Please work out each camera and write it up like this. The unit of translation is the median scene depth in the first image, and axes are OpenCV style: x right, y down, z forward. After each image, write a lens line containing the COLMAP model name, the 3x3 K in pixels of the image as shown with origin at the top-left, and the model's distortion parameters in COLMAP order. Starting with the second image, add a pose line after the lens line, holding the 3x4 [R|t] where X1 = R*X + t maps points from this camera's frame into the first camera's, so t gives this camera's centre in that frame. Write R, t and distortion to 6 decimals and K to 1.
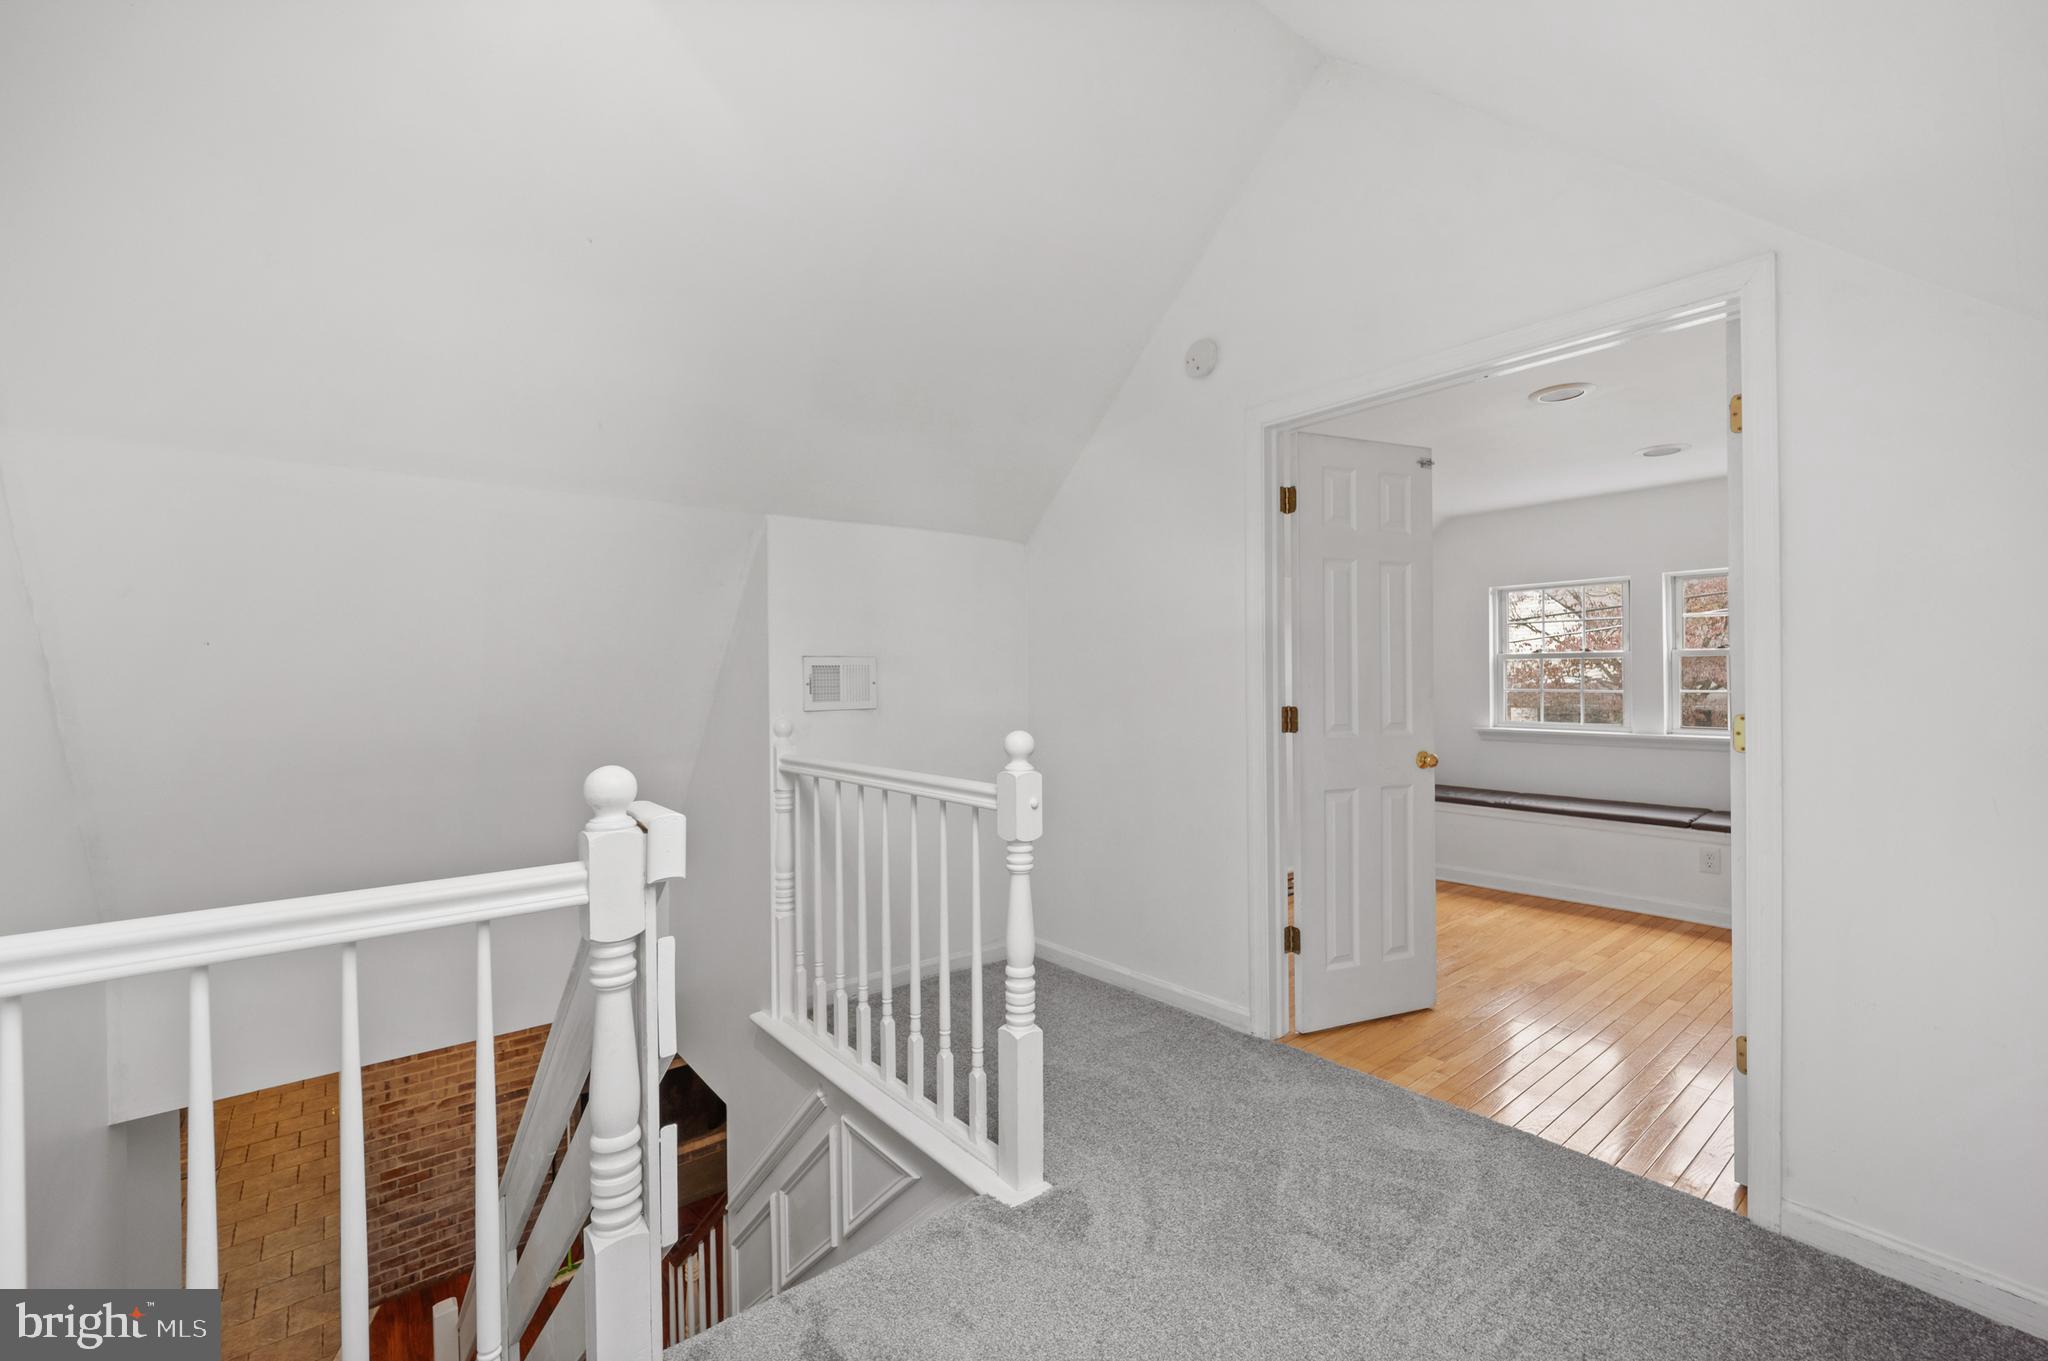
lens RADIAL K [[857.7, 0, 1009.3], [0, 857.7, 664.7], [0, 0, 1]] dist [-0.015281, -0.000268]
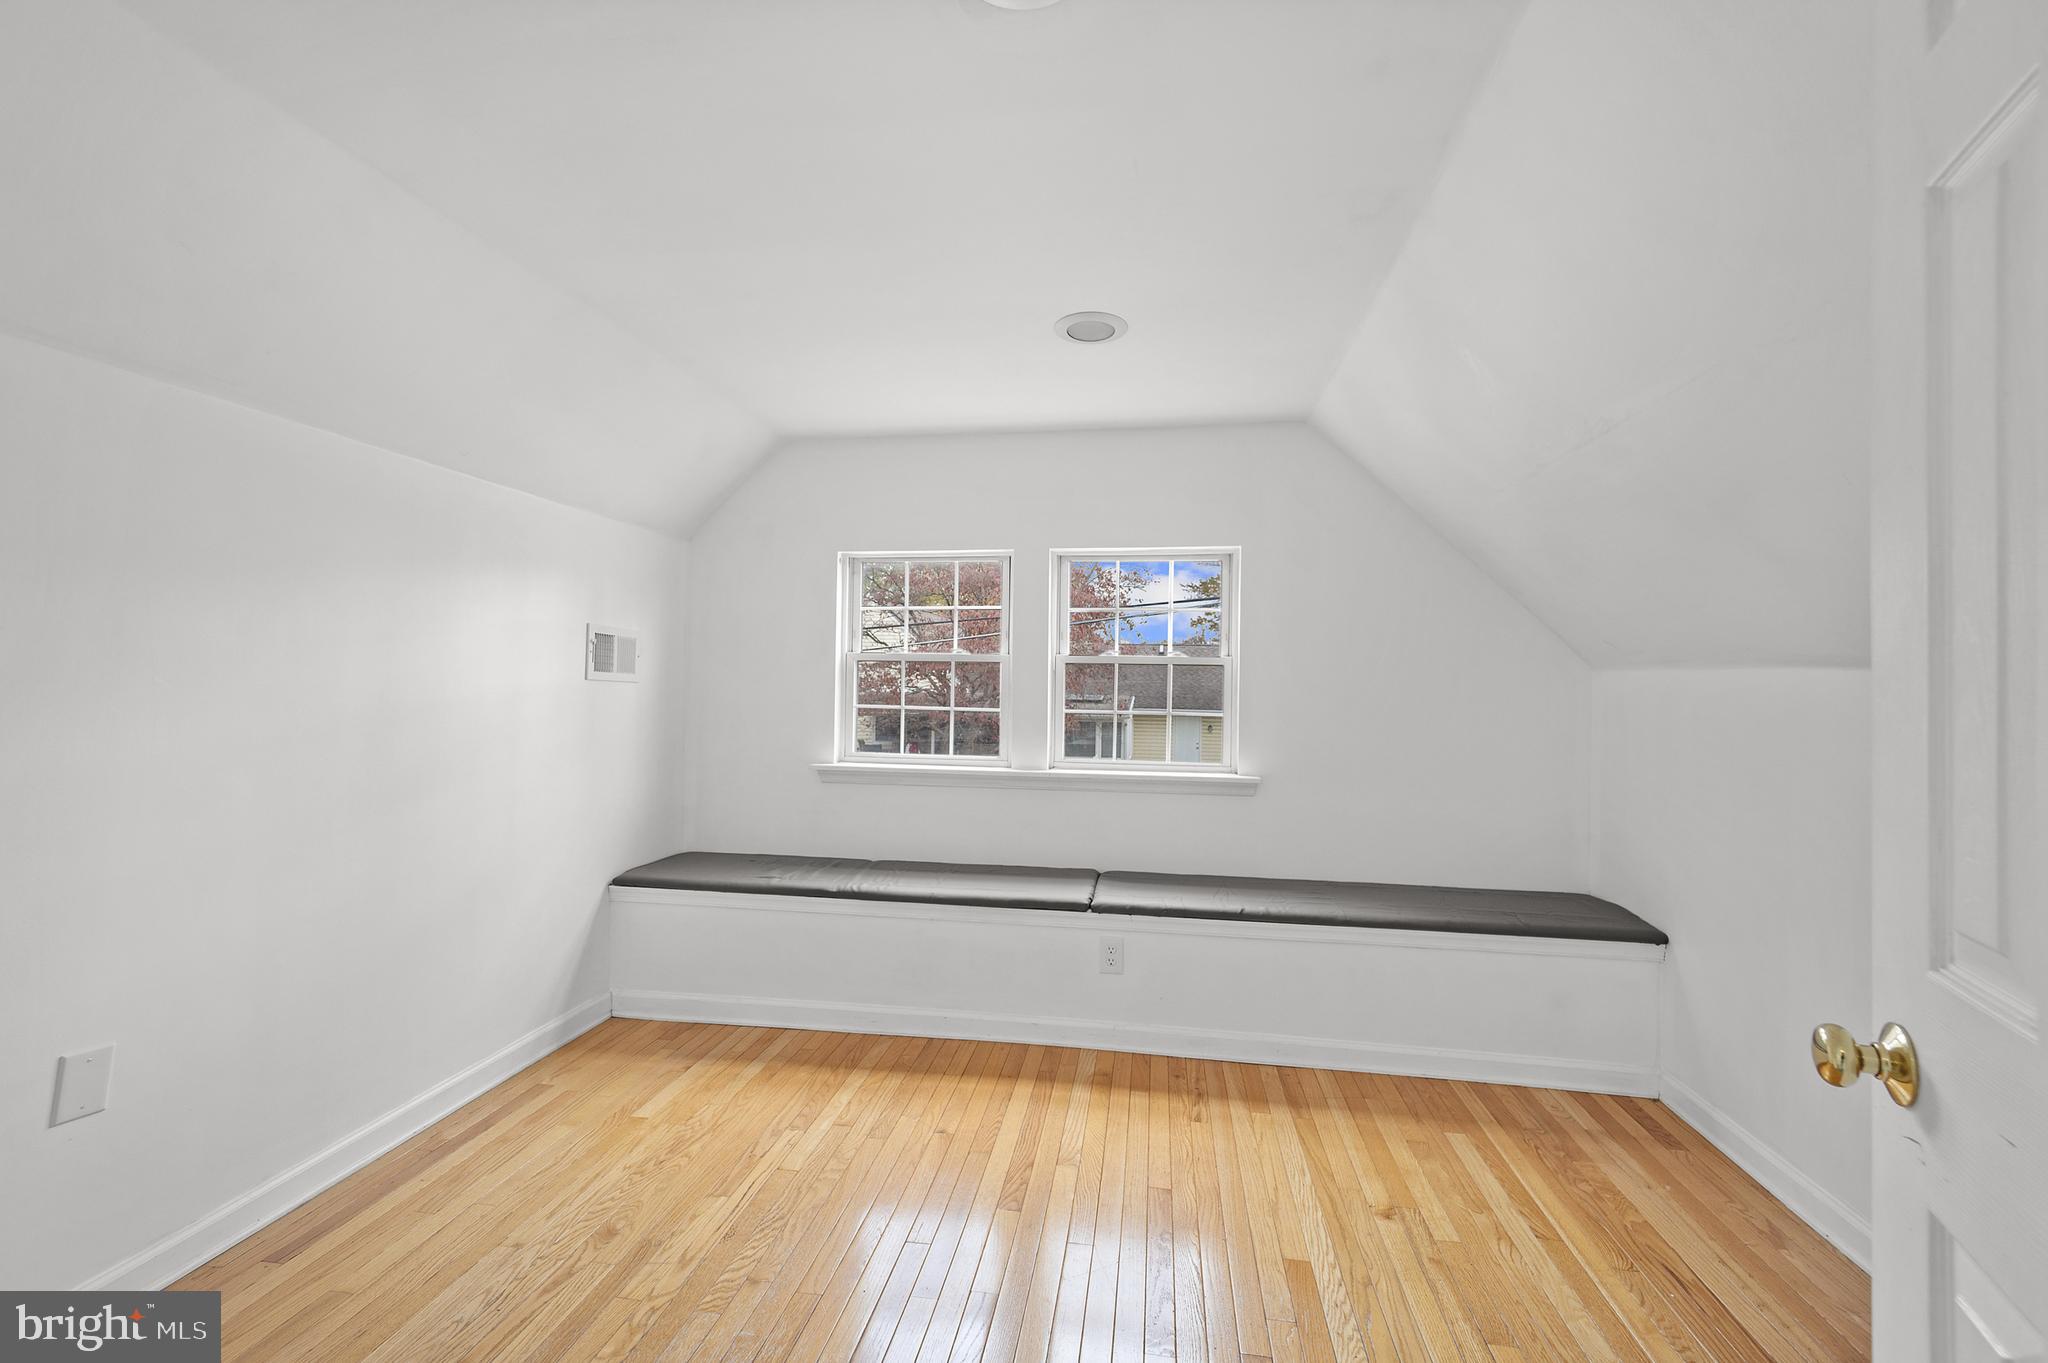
lens RADIAL K [[857.7, 0, 1009.3], [0, 857.7, 665.7], [0, 0, 1]] dist [-0.015281, -0.000268]
pose [[0.755400, 0.030290, 0.654563, 0.257623], [-0.026238, 0.999528, -0.015974, 0.005390], [-0.654738, -0.005108, 0.755839, 0.459622]]
